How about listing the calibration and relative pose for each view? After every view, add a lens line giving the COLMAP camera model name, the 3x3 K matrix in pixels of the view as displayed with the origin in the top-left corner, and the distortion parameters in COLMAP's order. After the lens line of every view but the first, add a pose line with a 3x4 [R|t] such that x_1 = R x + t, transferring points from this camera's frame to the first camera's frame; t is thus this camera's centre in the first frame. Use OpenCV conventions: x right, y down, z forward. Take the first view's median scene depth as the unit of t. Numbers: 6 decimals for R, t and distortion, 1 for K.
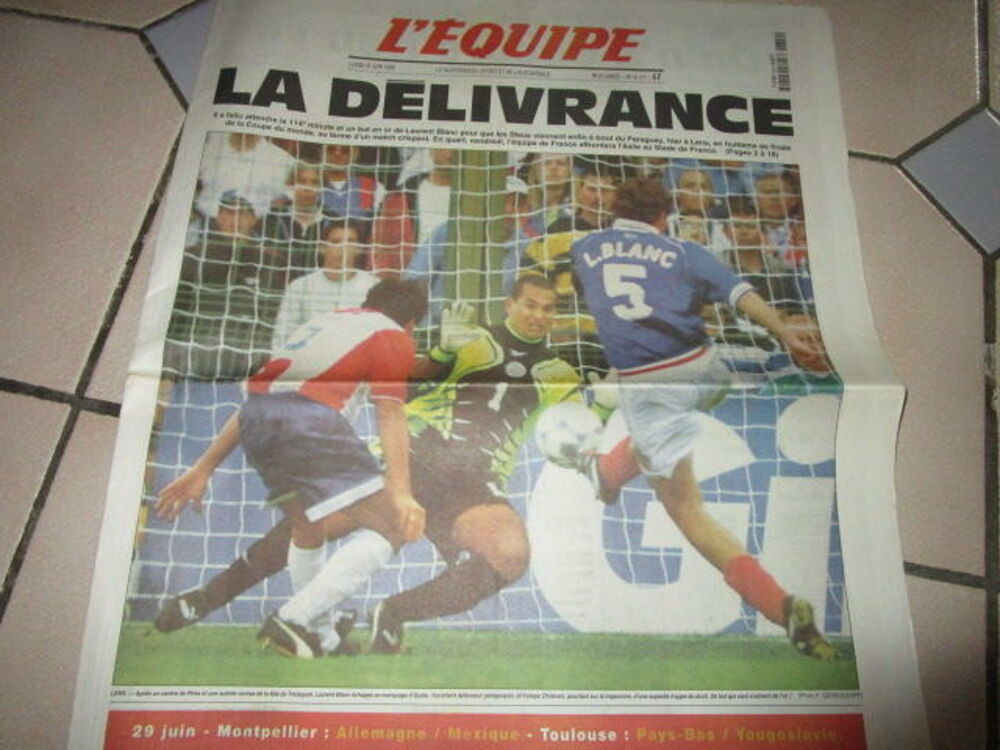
lens RADIAL K [[694.4, 0, 500.0], [0, 694.4, 375.0], [0, 0, 1]] dist [-0.035108, 0.012253]
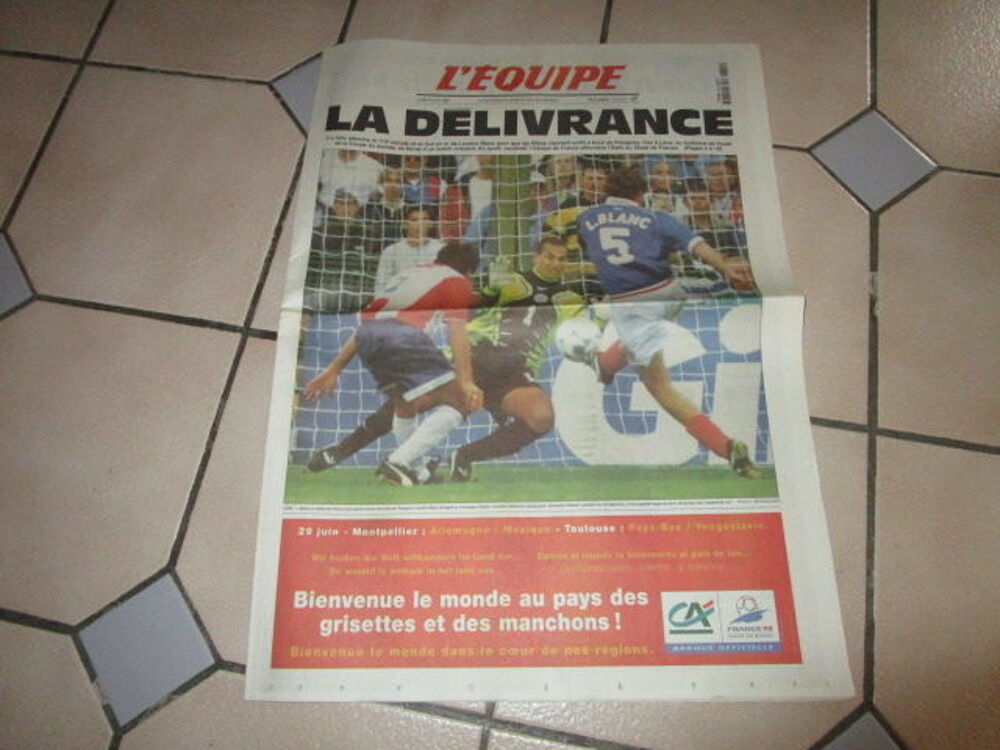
lens RADIAL K [[694.4, 0, 500.0], [0, 694.4, 375.0], [0, 0, 1]] dist [-0.035108, 0.012253]
pose [[0.998751, -0.030670, -0.039438, -0.010632], [0.029239, 0.998911, -0.036347, 0.197766], [0.040510, 0.035149, 0.998561, -0.451778]]
